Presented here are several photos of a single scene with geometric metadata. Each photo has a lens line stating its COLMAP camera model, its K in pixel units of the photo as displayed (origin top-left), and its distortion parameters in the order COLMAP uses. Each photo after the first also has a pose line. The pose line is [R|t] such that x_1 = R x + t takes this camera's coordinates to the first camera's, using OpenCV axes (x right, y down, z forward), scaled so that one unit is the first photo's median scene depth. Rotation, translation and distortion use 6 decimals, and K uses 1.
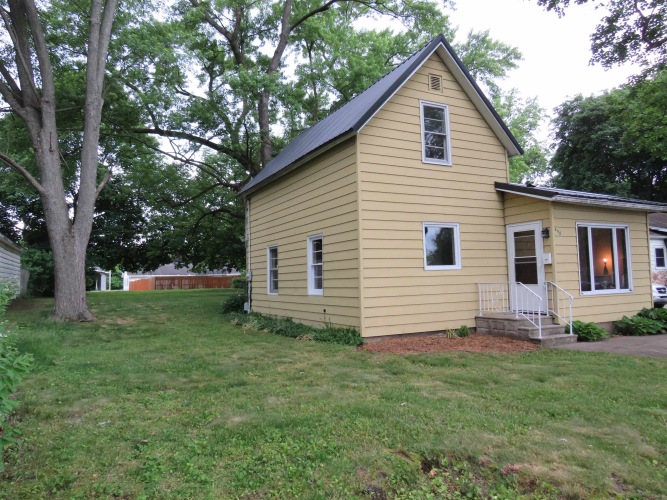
lens RADIAL K [[473.2, 0, 332.8], [0, 473.2, 250.8], [0, 0, 1]] dist [-0.004306, -0.003511]
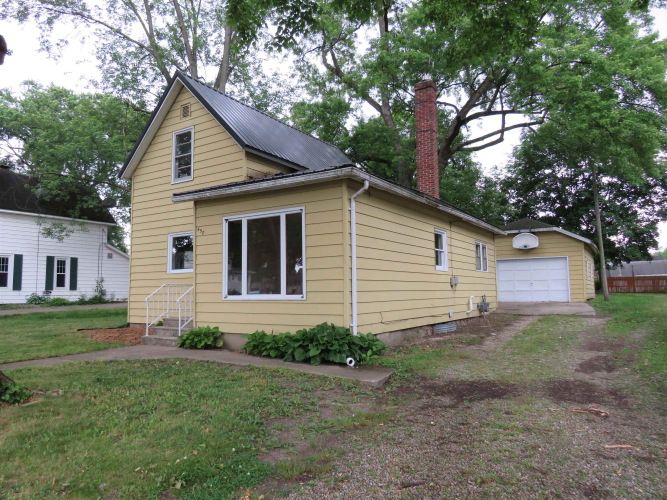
lens RADIAL K [[473.2, 0, 333.0], [0, 473.2, 249.0], [0, 0, 1]] dist [-0.004306, -0.003511]
pose [[0.485922, -0.054030, -0.872331, 1.357925], [0.051250, 0.998131, -0.033274, 0.038411], [0.872498, -0.028539, 0.487783, 0.724978]]
